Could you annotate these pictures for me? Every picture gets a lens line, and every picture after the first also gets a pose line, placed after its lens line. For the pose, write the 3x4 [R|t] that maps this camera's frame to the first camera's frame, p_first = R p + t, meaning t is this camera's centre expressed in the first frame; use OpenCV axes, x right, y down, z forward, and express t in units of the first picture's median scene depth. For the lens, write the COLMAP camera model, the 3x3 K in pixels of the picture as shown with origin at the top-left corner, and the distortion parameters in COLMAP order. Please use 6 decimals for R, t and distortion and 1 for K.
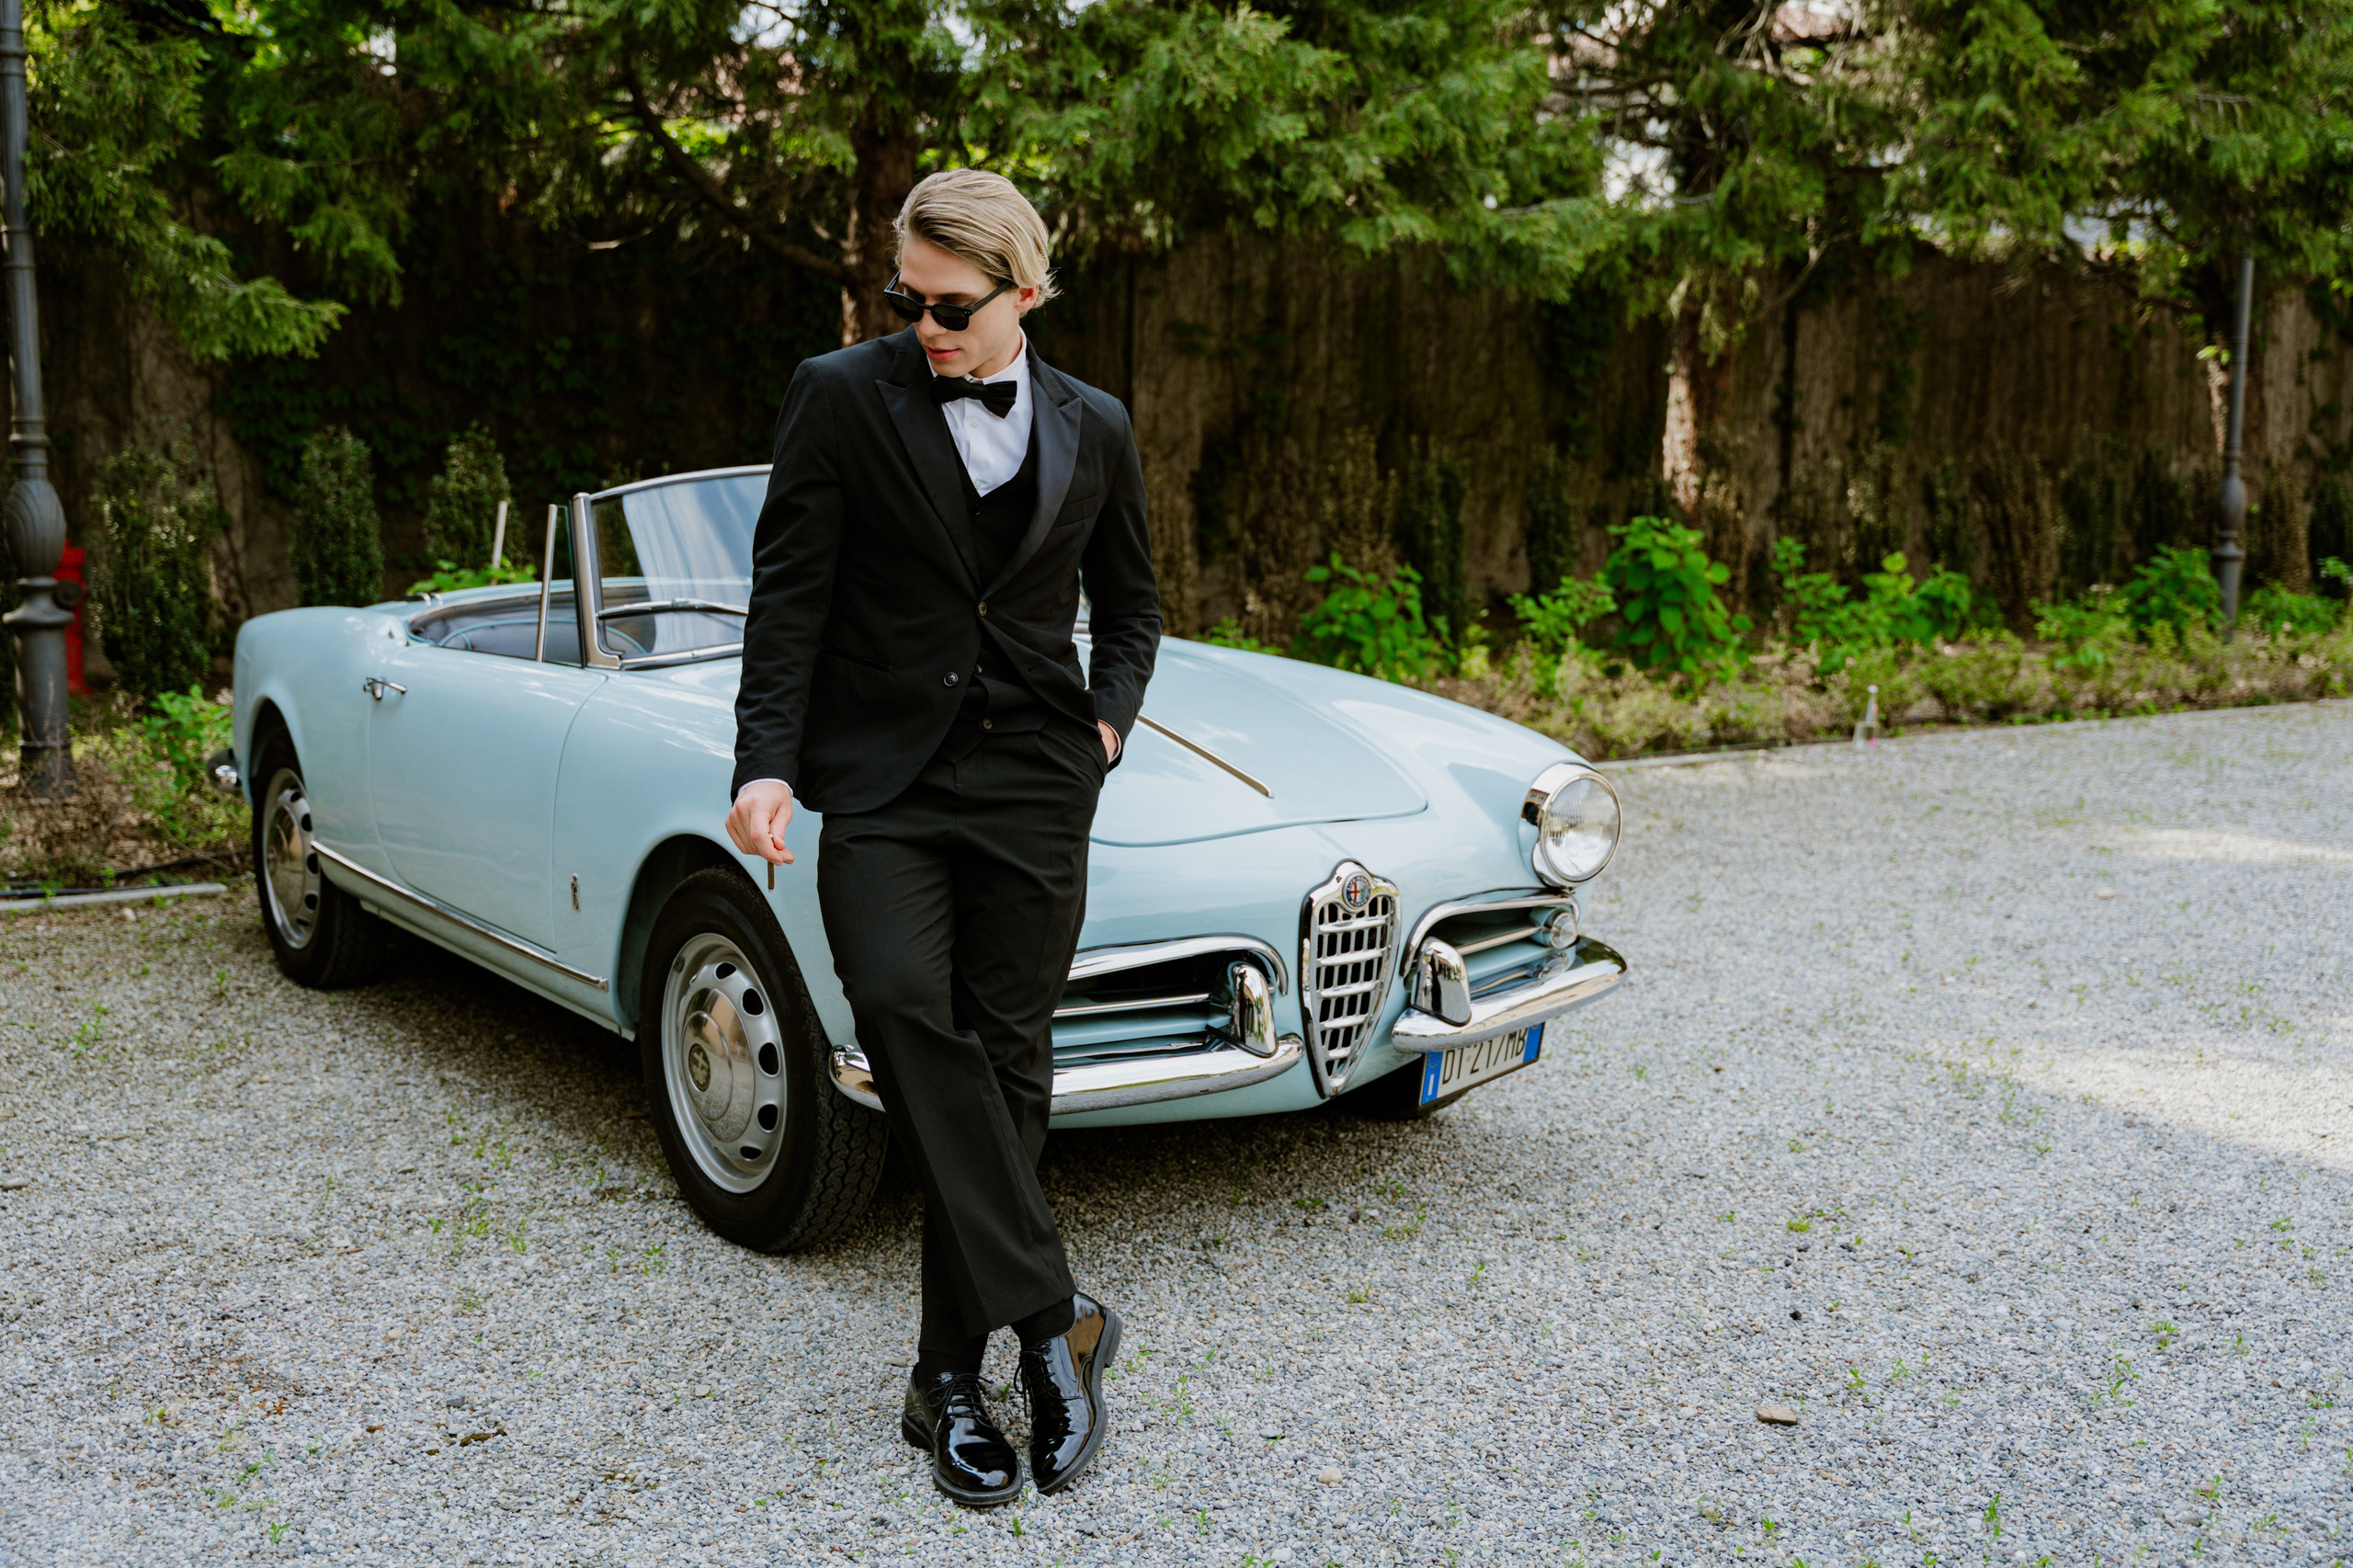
lens RADIAL K [[2598.0, 0, 1166.6], [0, 2598.0, 793.7], [0, 0, 1]] dist [0.021809, 0.000000]
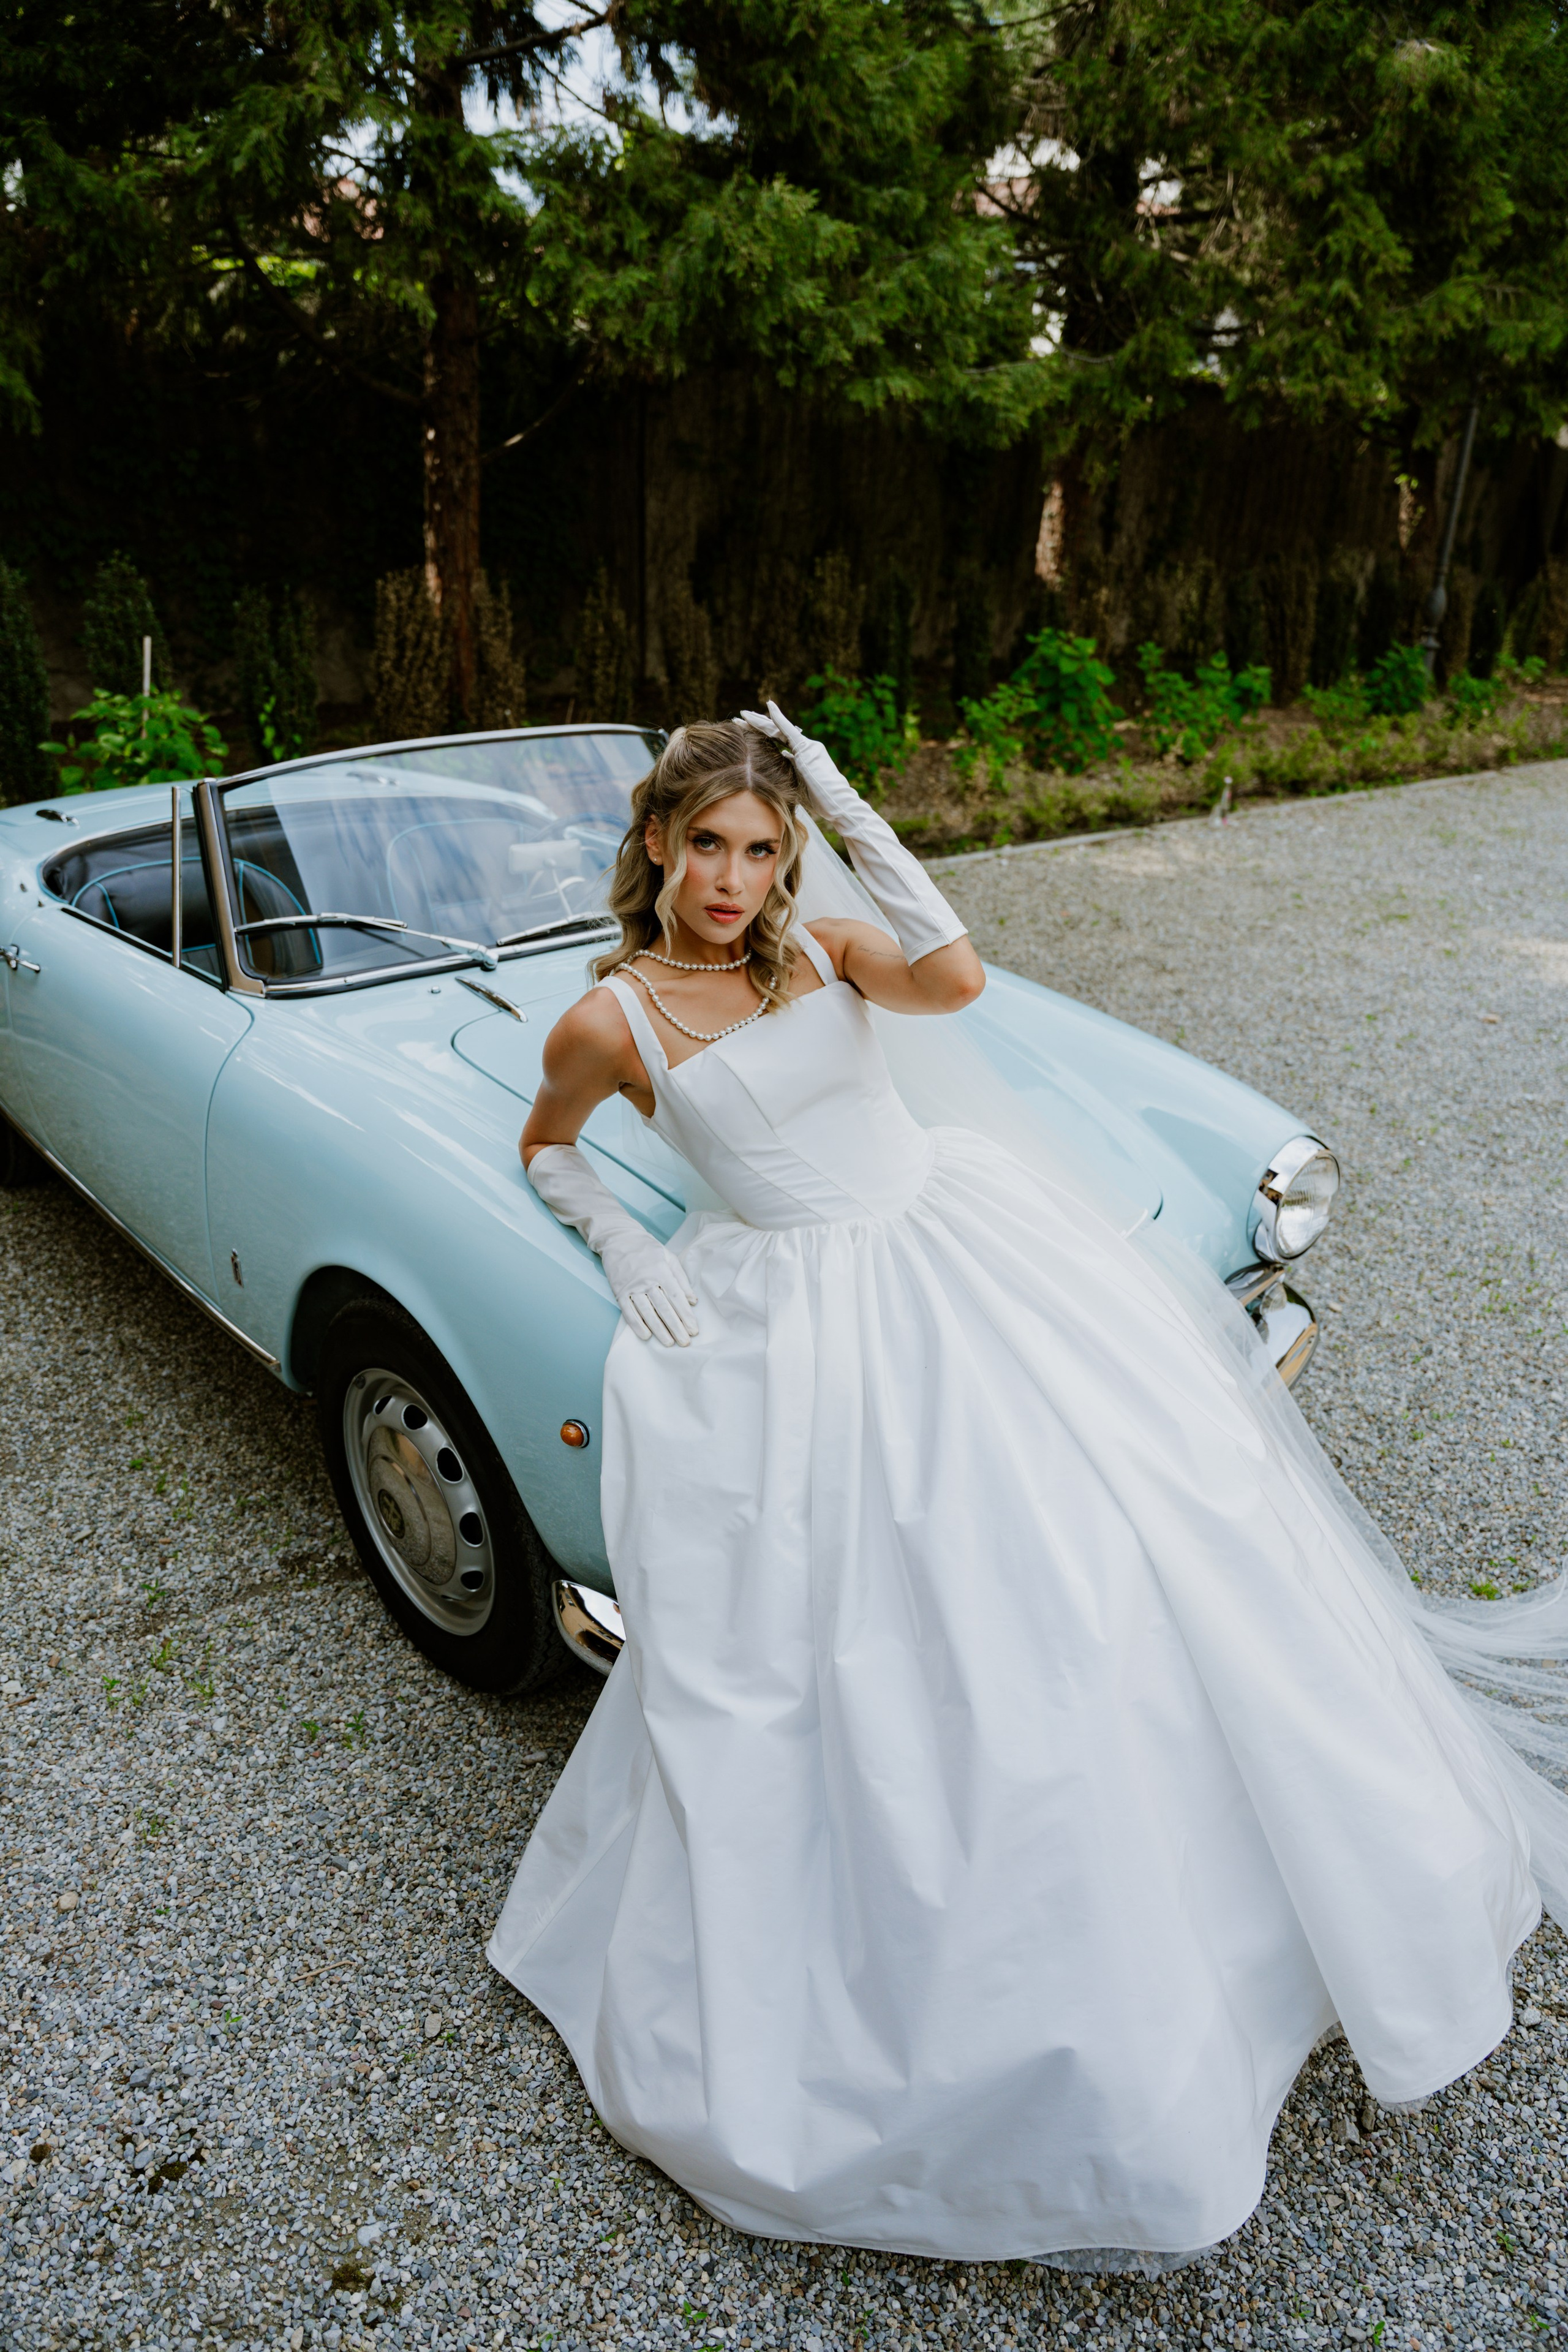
lens RADIAL K [[1568.1, 0, 780.9], [0, 1568.1, 1187.3], [0, 0, 1]] dist [0.001244, -0.005033]
pose [[0.995185, -0.017736, 0.096397, -0.038508], [-0.010445, 0.958702, 0.284221, -0.067308], [-0.097457, -0.283859, 0.953901, 0.201440]]
